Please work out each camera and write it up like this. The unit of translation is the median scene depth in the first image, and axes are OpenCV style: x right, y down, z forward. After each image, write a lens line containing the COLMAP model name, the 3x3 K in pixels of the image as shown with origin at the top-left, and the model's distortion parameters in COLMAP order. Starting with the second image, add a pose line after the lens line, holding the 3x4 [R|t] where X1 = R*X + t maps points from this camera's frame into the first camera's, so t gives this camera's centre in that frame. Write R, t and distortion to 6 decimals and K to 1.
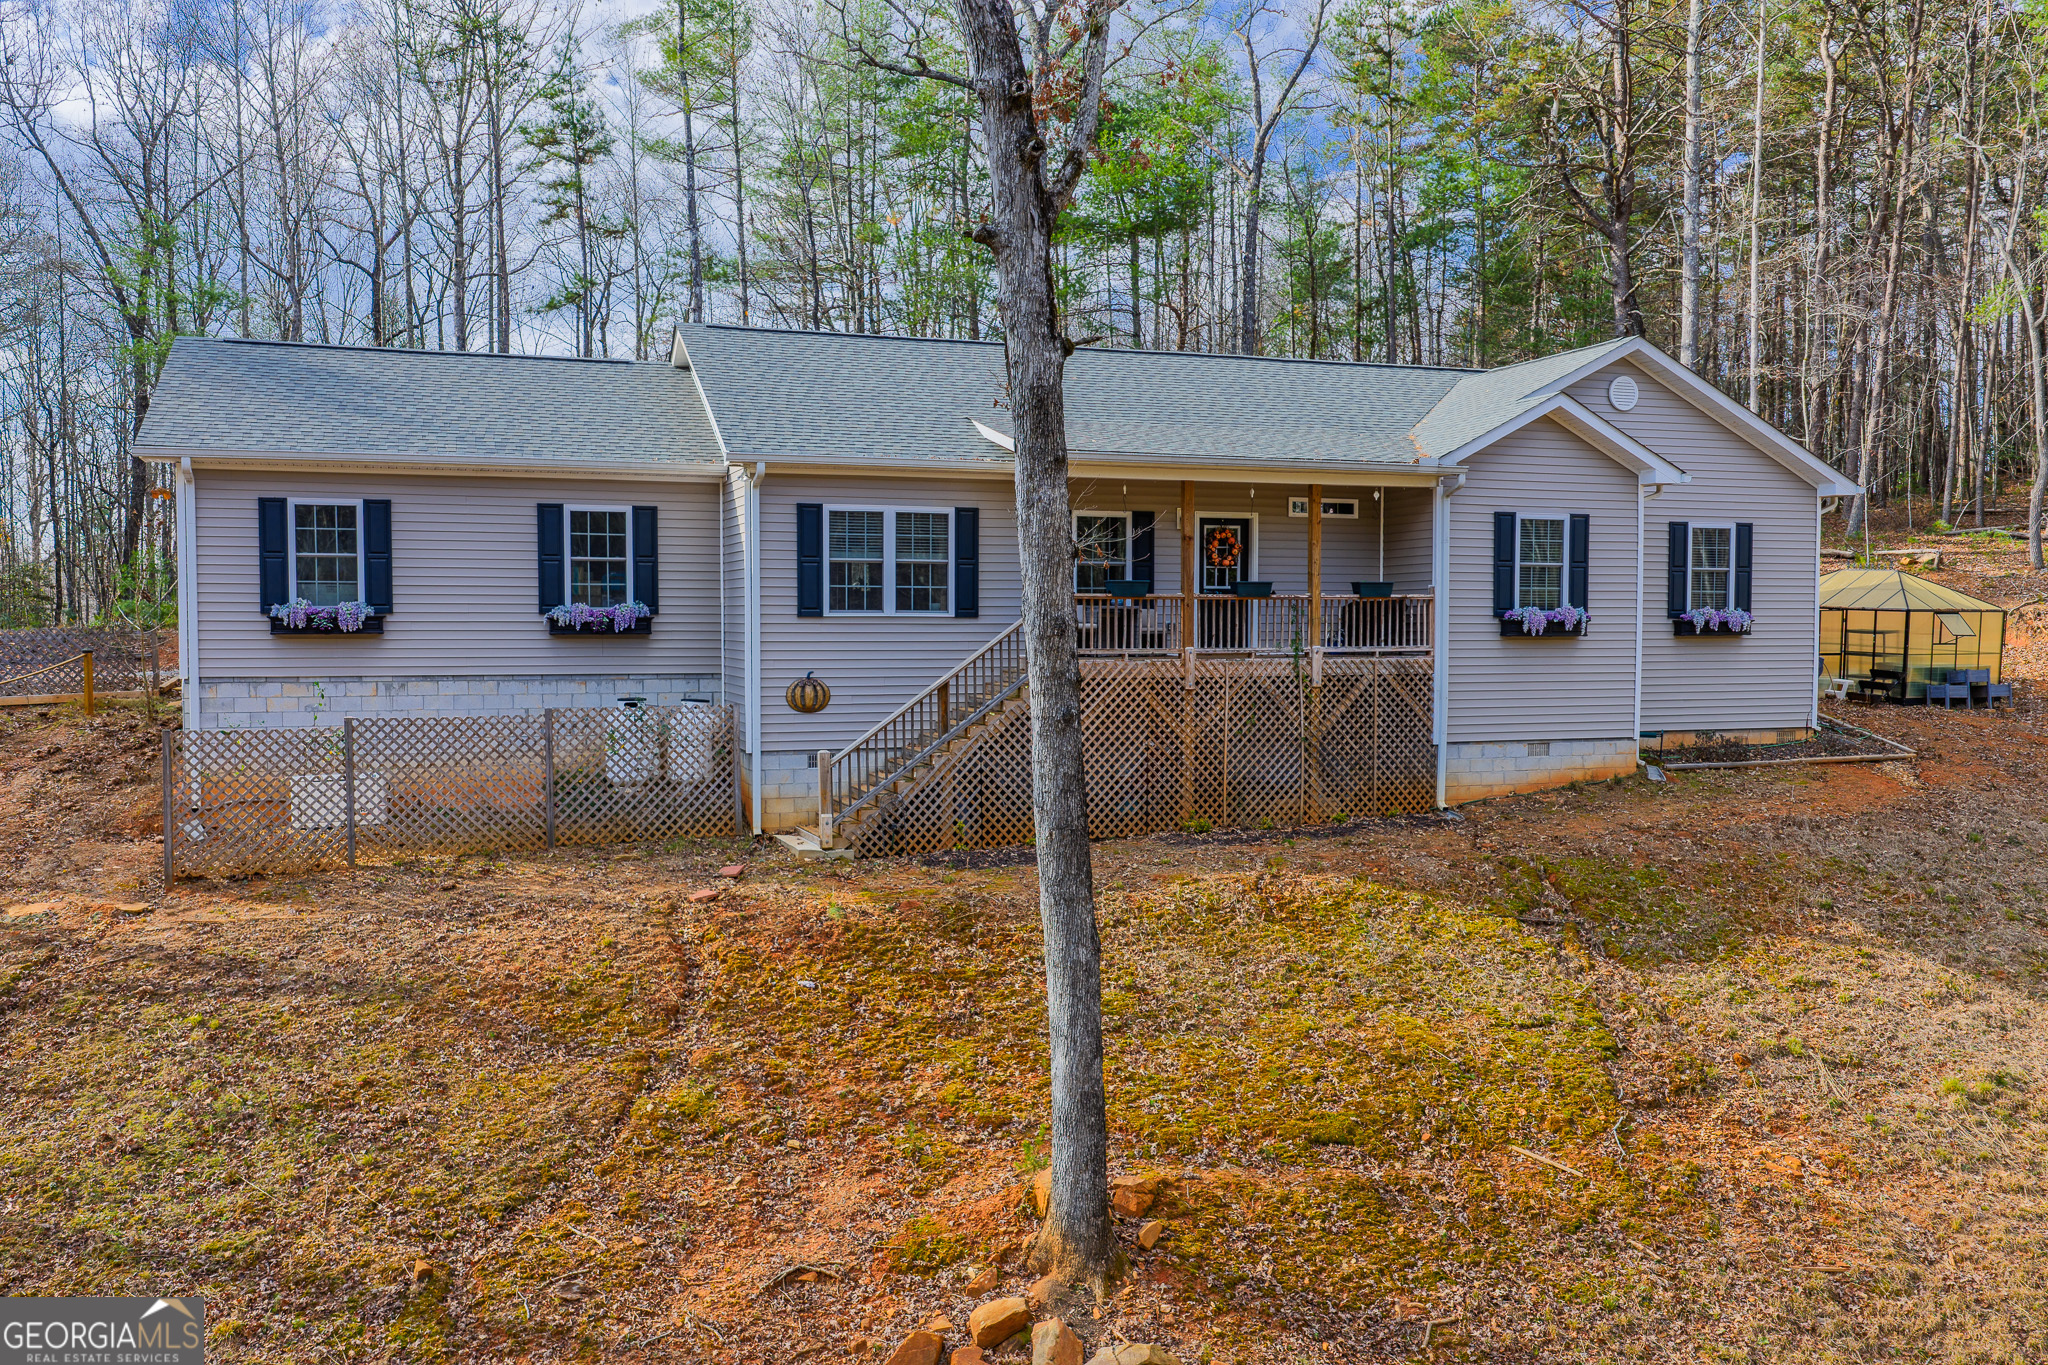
lens RADIAL K [[1697.2, 0, 1024.0], [0, 1697.2, 682.5], [0, 0, 1]] dist [0.012110, -0.013420]
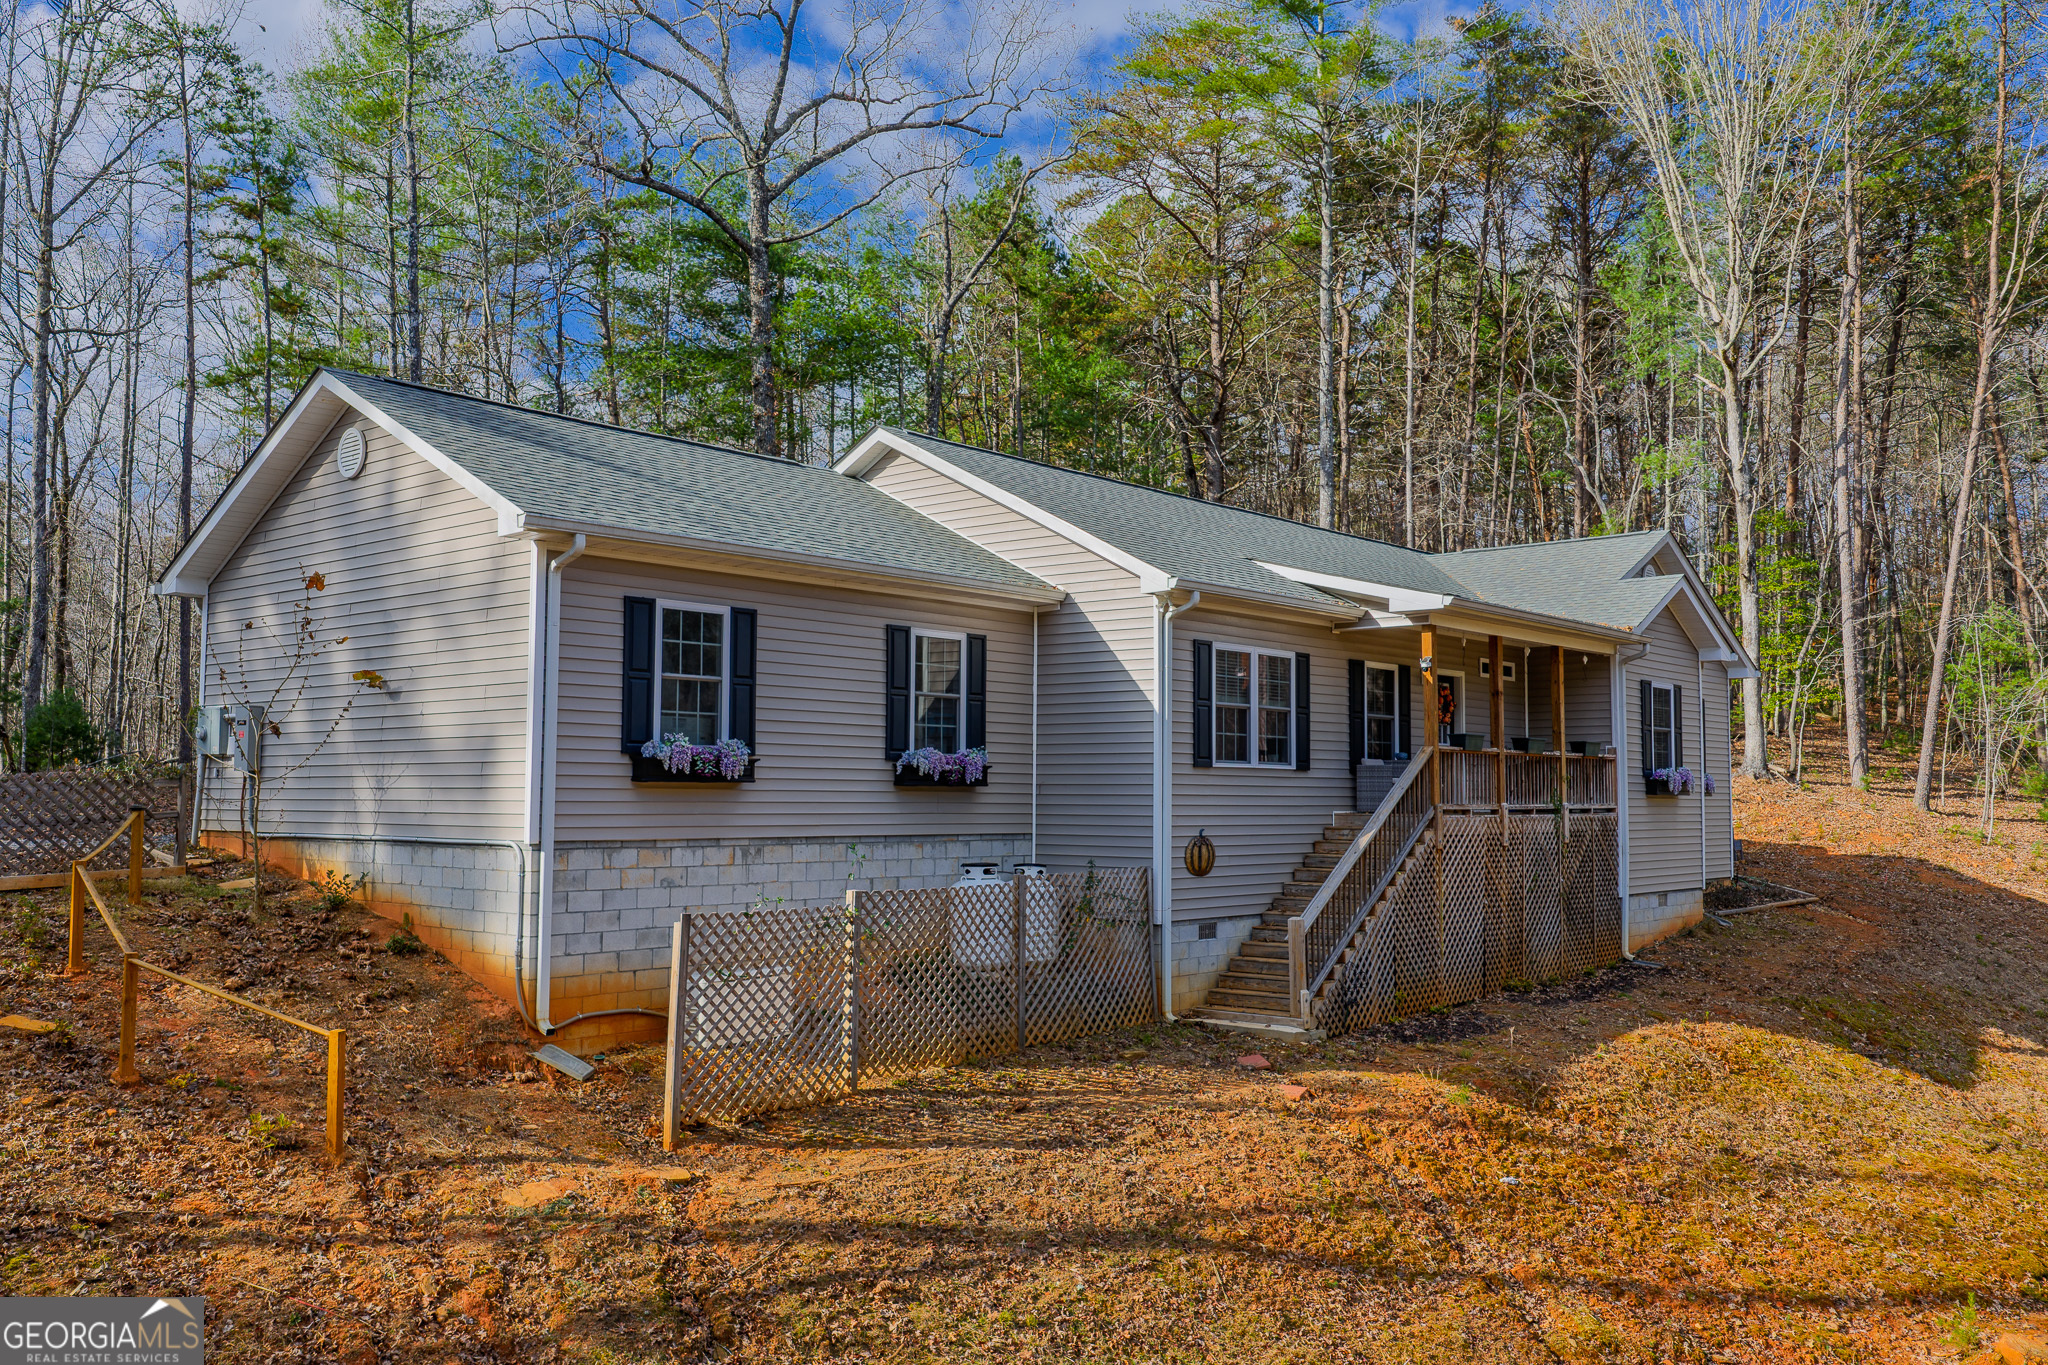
lens RADIAL K [[1694.1, 0, 1024.0], [0, 1694.1, 682.5], [0, 0, 1]] dist [0.008476, -0.006627]
pose [[0.872296, 0.037098, 0.487569, -0.671274], [0.013263, 0.994956, -0.099432, 0.004085], [-0.488798, 0.093200, 0.867404, 0.287370]]
